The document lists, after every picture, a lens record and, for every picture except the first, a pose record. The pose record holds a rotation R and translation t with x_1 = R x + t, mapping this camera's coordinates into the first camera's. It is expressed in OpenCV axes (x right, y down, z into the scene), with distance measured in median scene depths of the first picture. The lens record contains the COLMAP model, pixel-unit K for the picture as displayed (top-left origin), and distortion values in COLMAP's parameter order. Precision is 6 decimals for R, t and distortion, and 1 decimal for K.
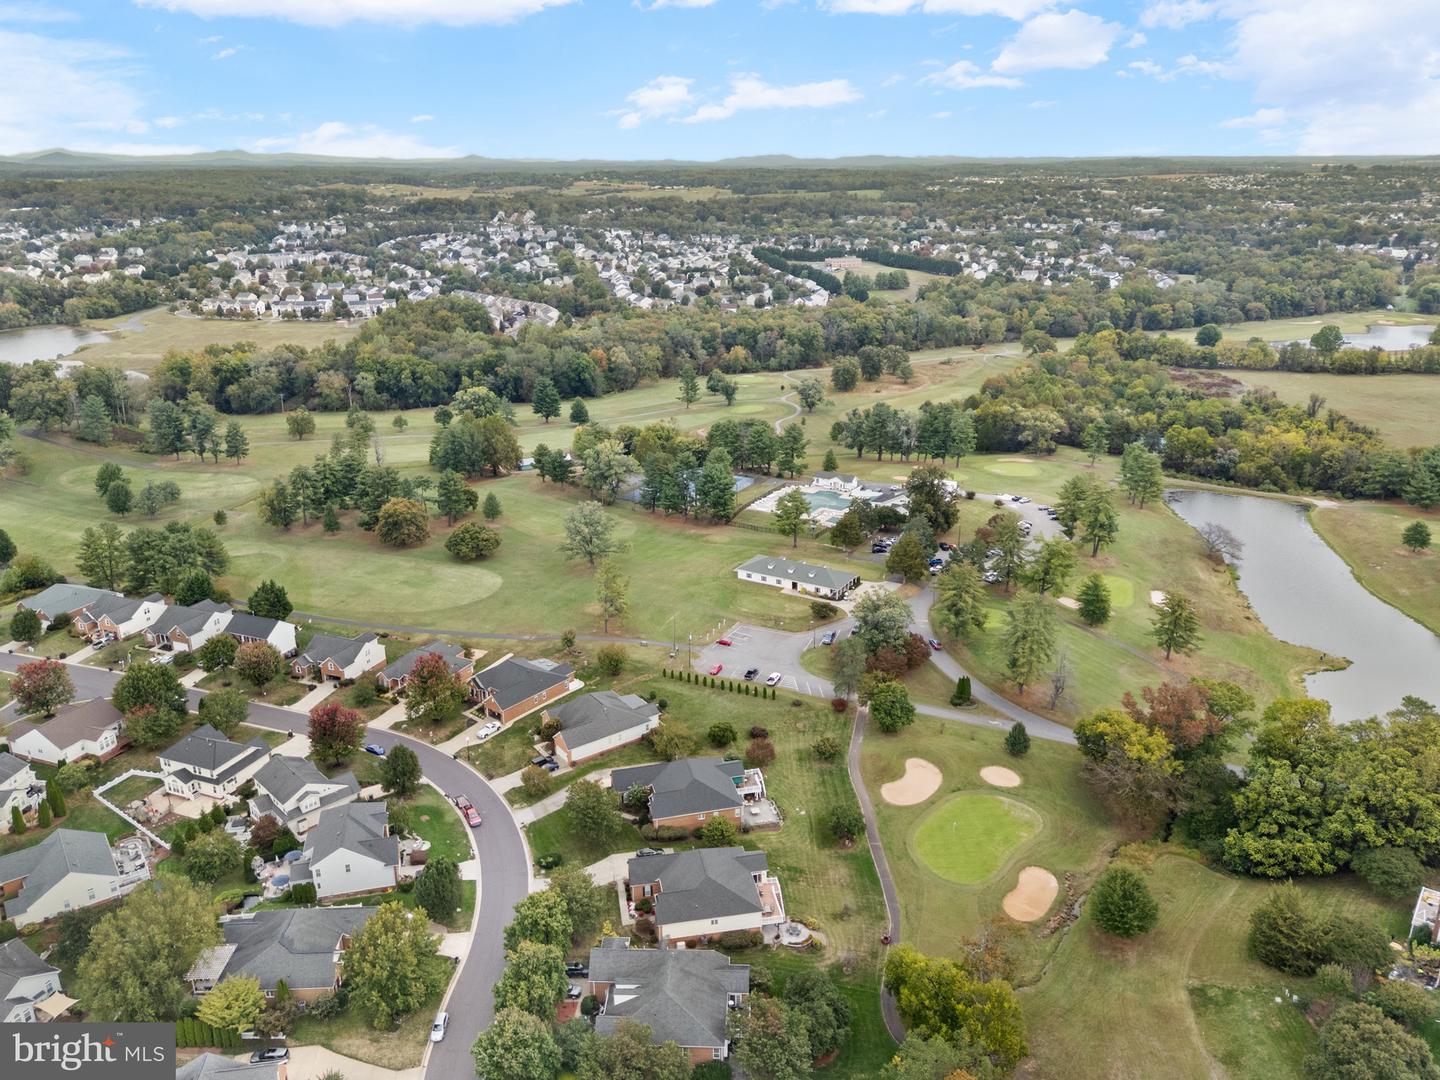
lens RADIAL K [[1056.3, 0, 709.7], [0, 1056.3, 518.4], [0, 0, 1]] dist [0.071567, -0.069849]
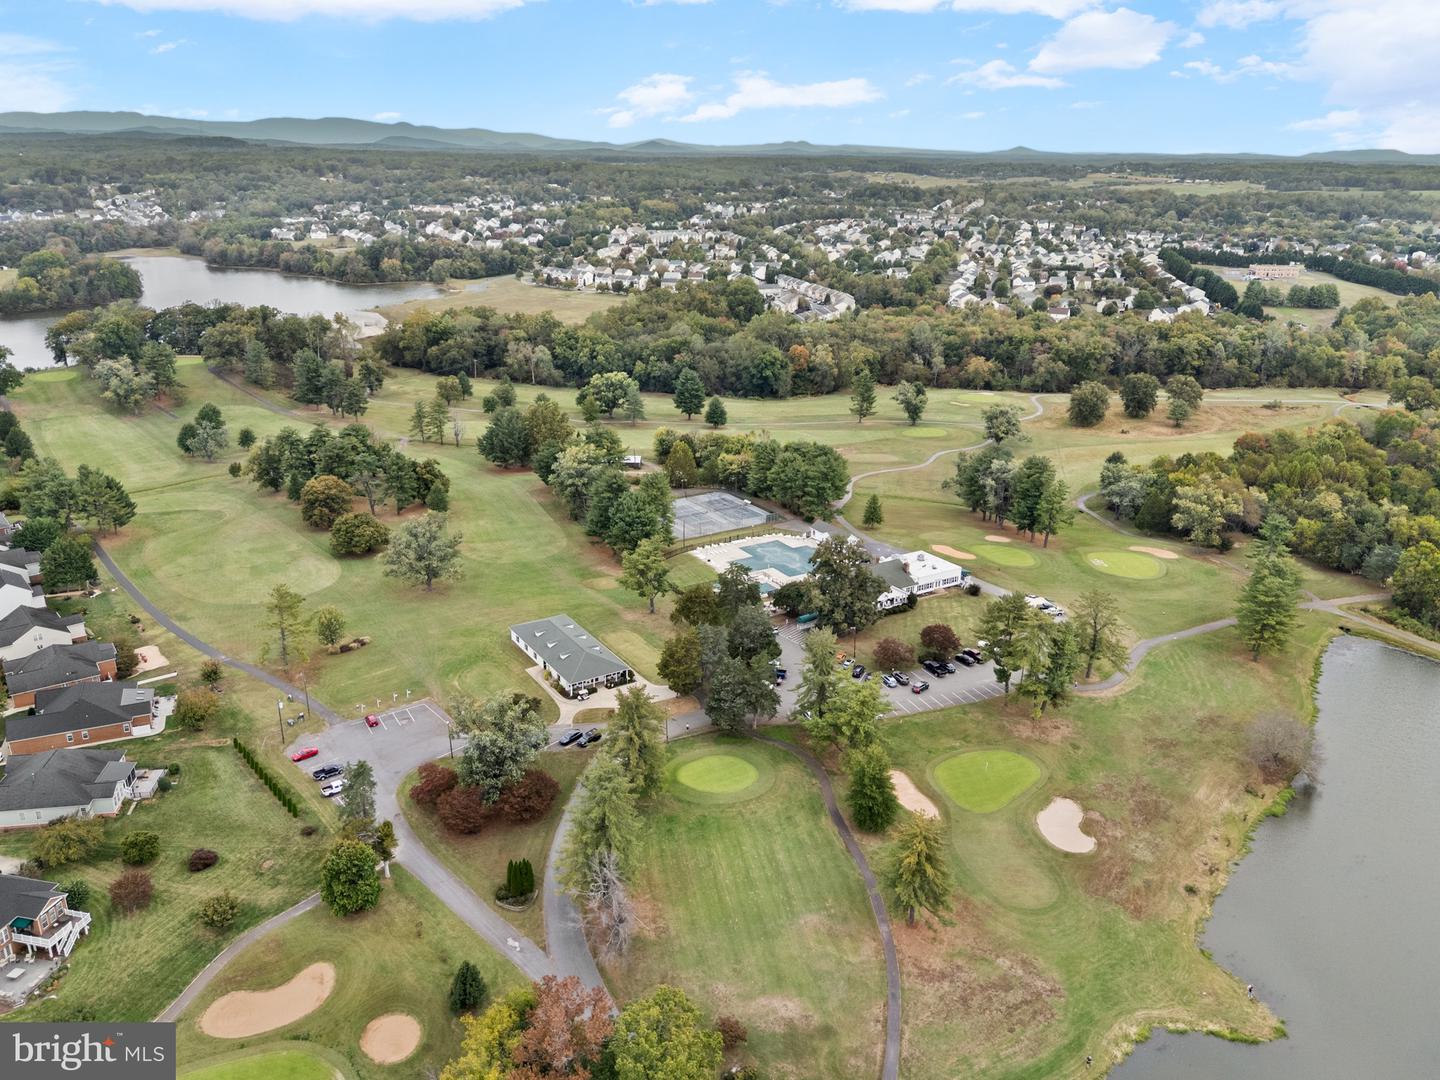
lens RADIAL K [[1066.7, 0, 713.6], [0, 1066.7, 516.4], [0, 0, 1]] dist [0.076813, -0.070254]
pose [[0.894230, 0.161224, -0.417565, 0.275981], [-0.160148, 0.986366, 0.037880, -0.049522], [0.417979, 0.032999, 0.907857, 0.197981]]
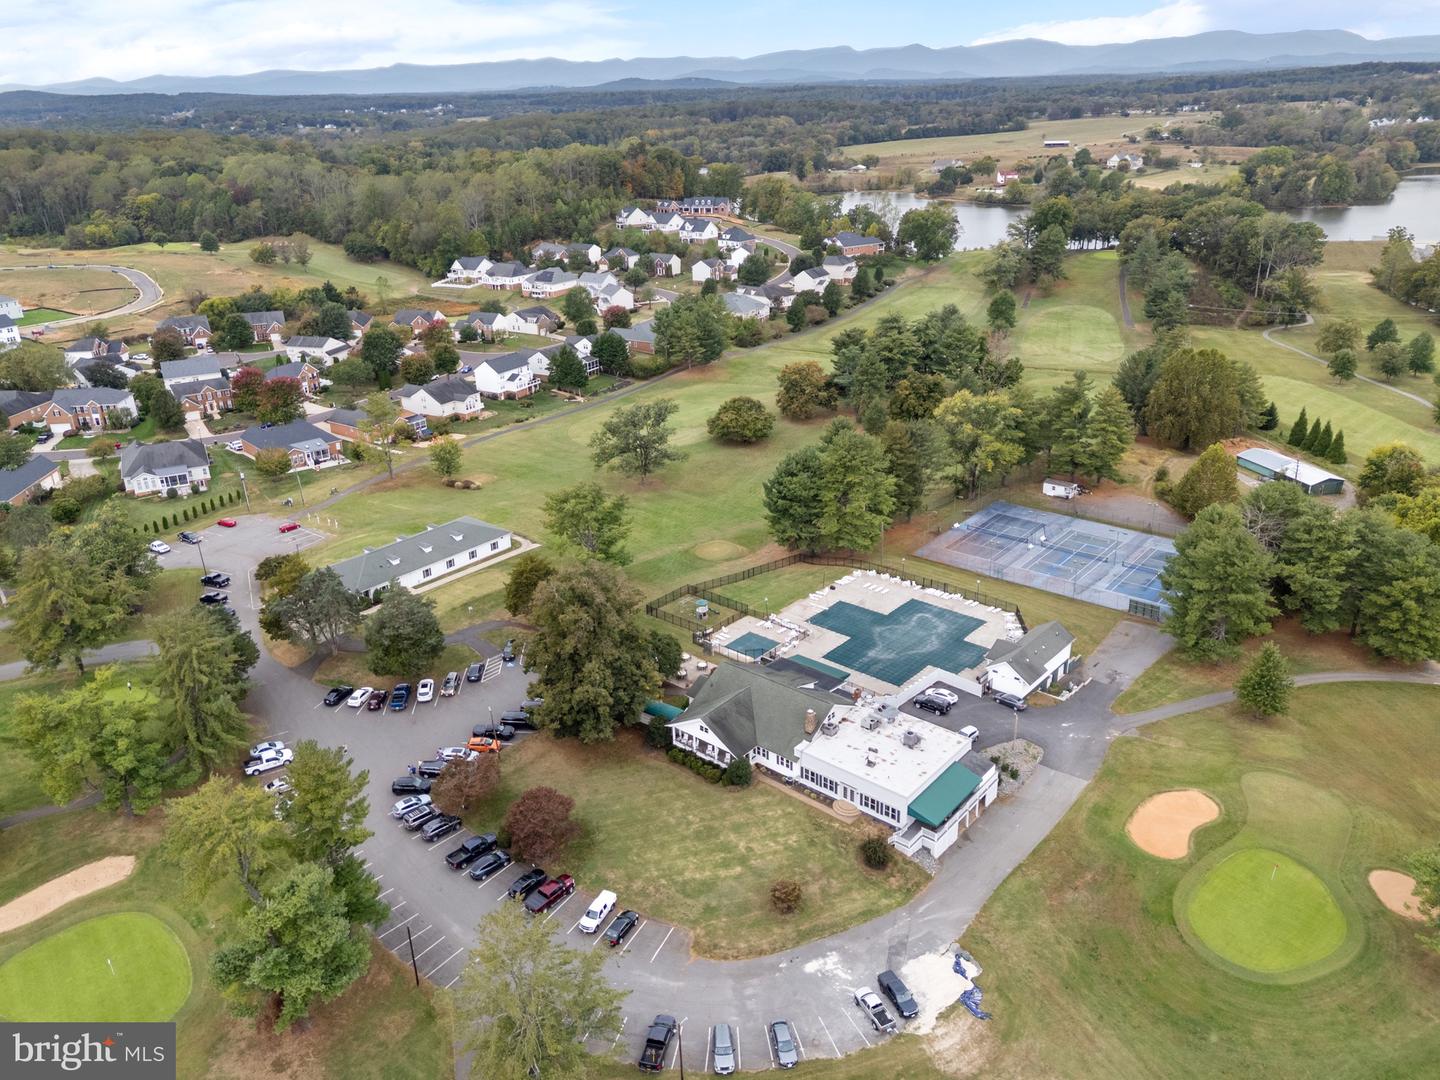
lens RADIAL K [[1056.3, 0, 709.7], [0, 1056.3, 518.4], [0, 0, 1]] dist [0.071567, -0.069849]
pose [[-0.154824, 0.376374, -0.913440, 0.358243], [-0.280225, 0.869885, 0.405924, -0.155058], [0.947366, 0.318816, -0.029210, 0.675354]]
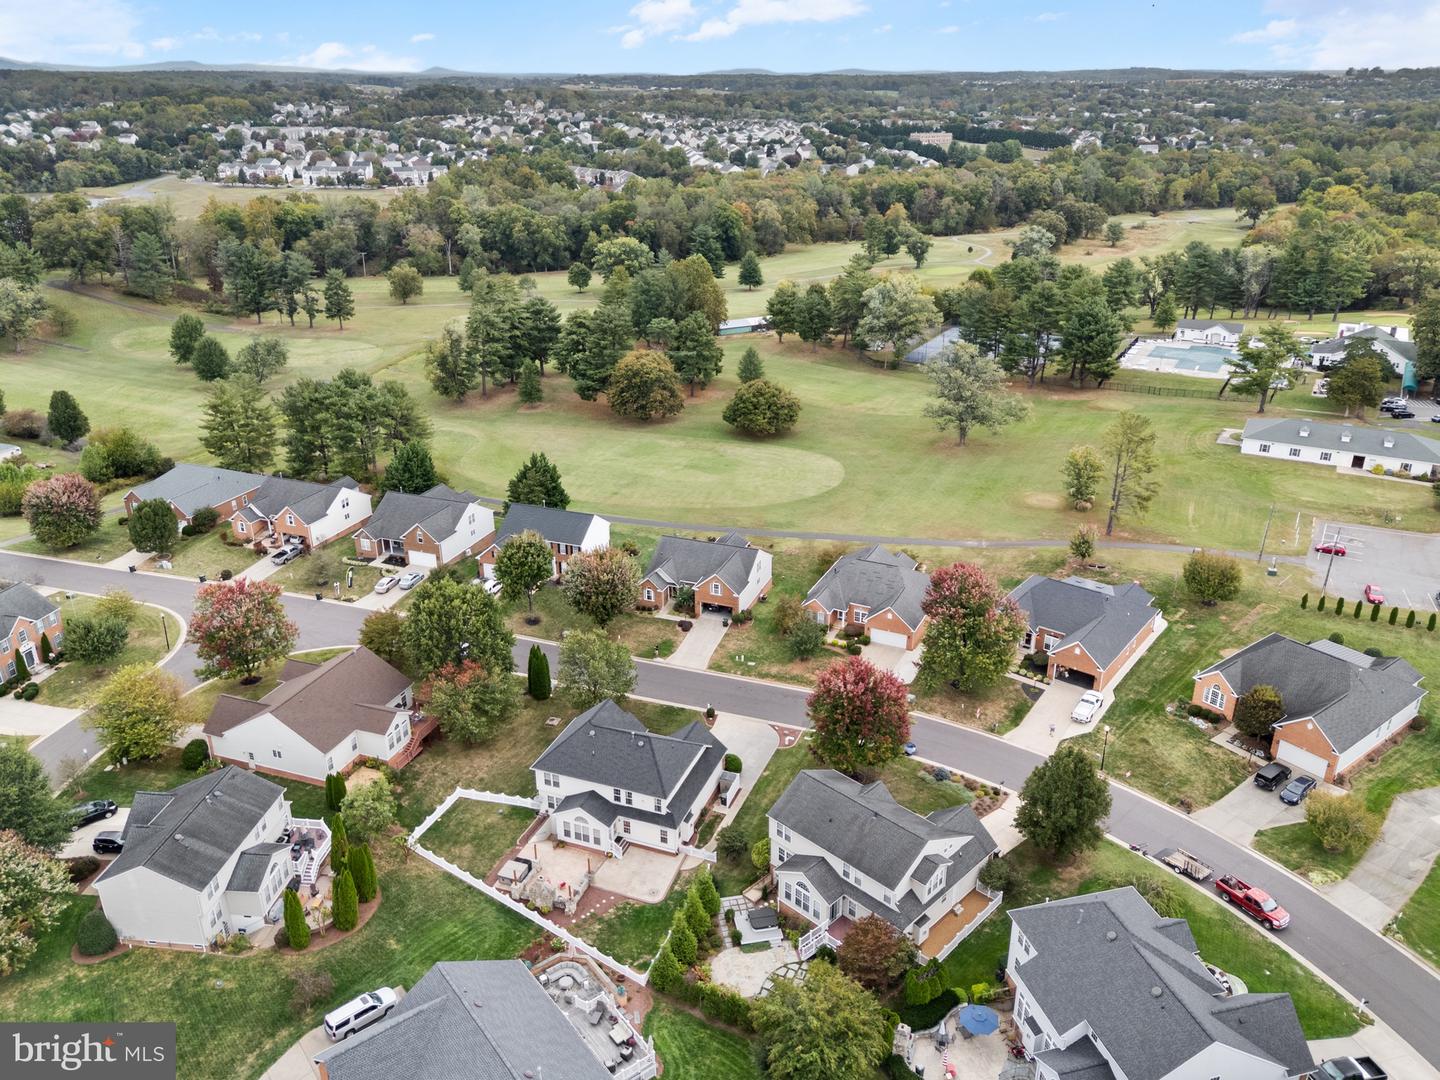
lens RADIAL K [[1066.7, 0, 713.6], [0, 1066.7, 516.4], [0, 0, 1]] dist [0.076813, -0.070254]
pose [[0.999758, -0.004950, 0.021426, -0.177405], [0.003487, 0.997694, 0.067782, 0.028697], [-0.021712, -0.067691, 0.997470, 0.203858]]
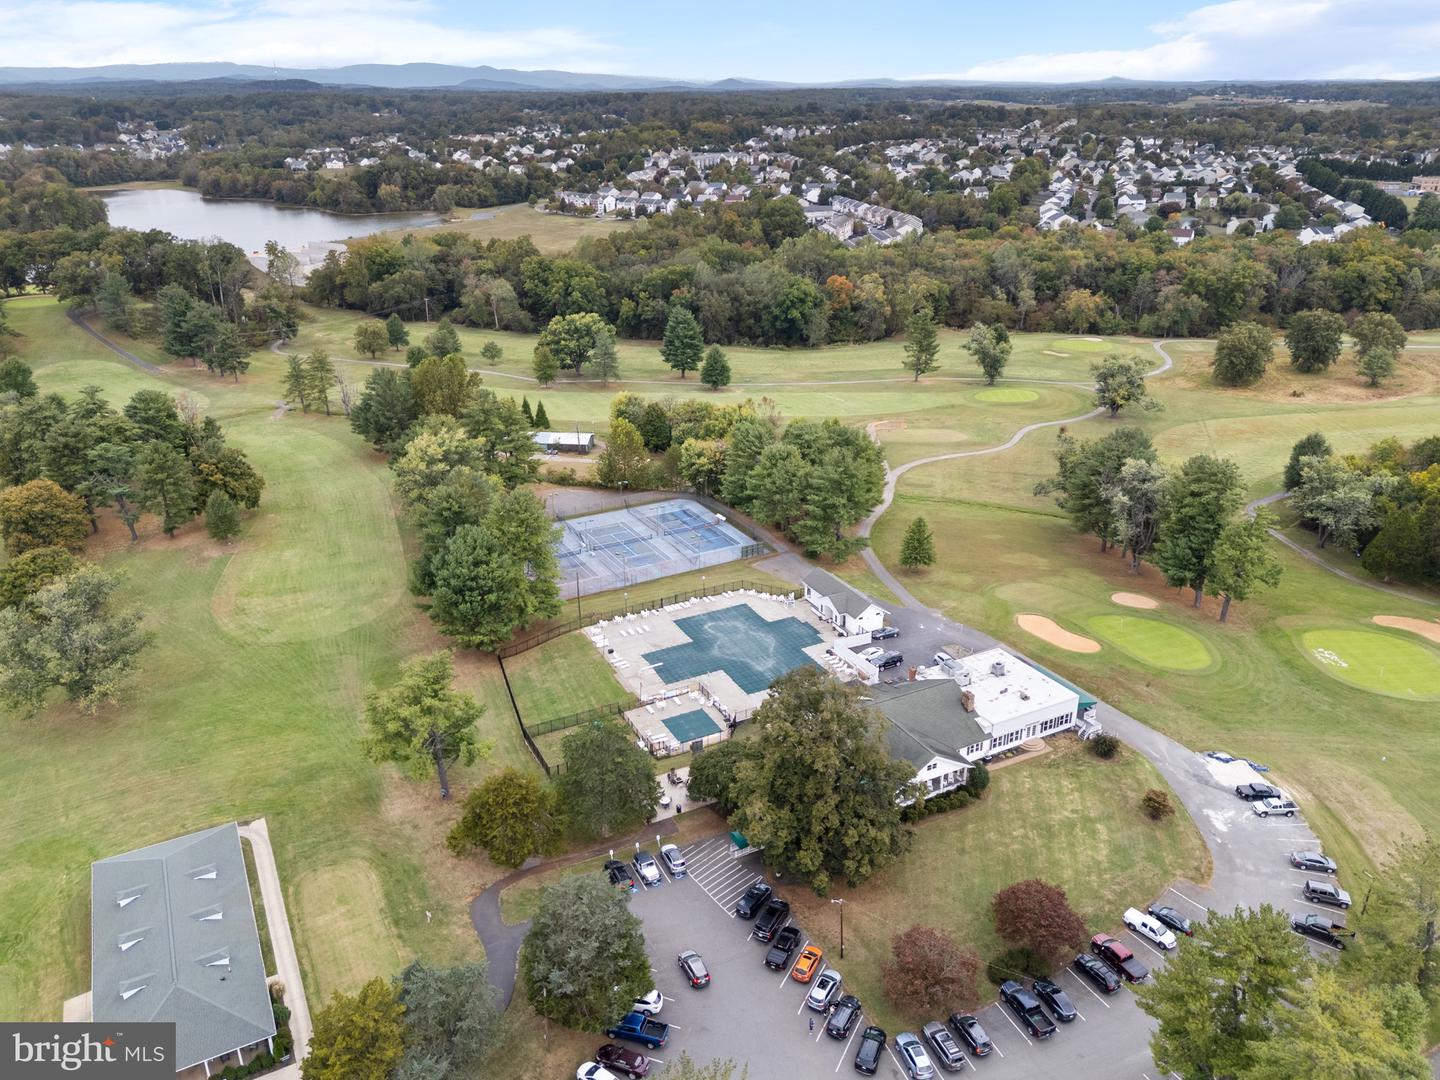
lens RADIAL K [[1056.3, 0, 709.7], [0, 1056.3, 518.4], [0, 0, 1]] dist [0.071567, -0.069849]
pose [[0.860277, 0.191834, -0.472360, 0.206892], [-0.161100, 0.981323, 0.105131, -0.080798], [0.483705, -0.014345, 0.875113, 0.451719]]
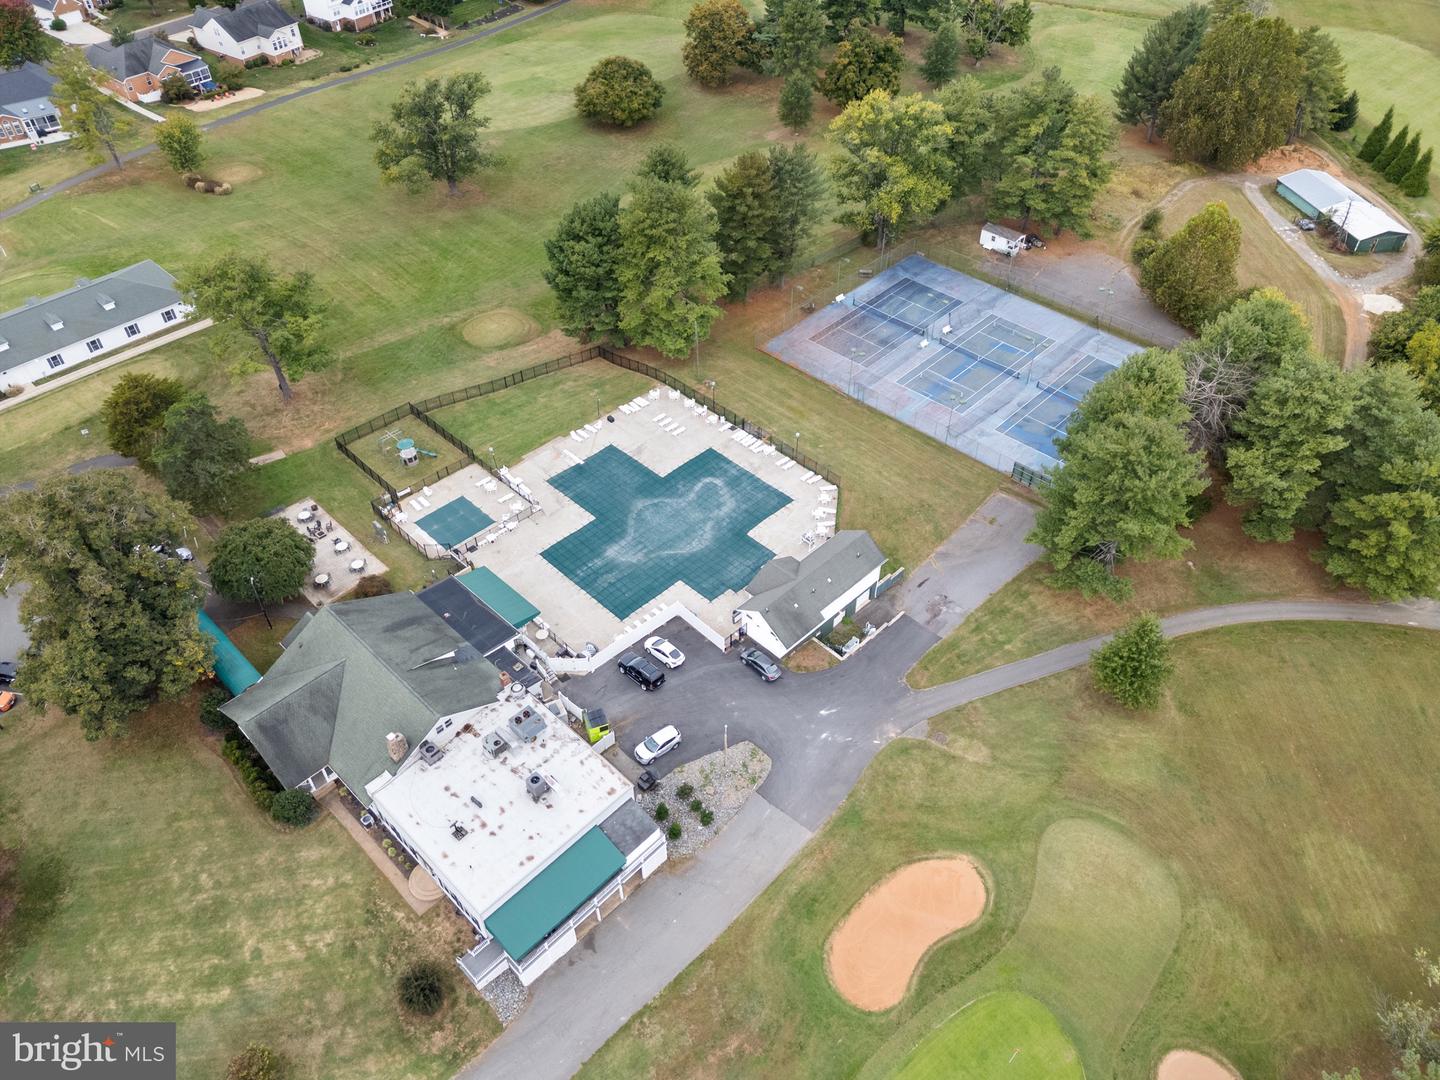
lens RADIAL K [[1056.3, 0, 709.7], [0, 1056.3, 518.4], [0, 0, 1]] dist [0.071567, -0.069849]
pose [[-0.222788, 0.668187, -0.709853, 0.230457], [-0.293314, 0.648470, 0.702463, -0.173107], [0.929695, 0.364710, 0.051518, 0.728922]]
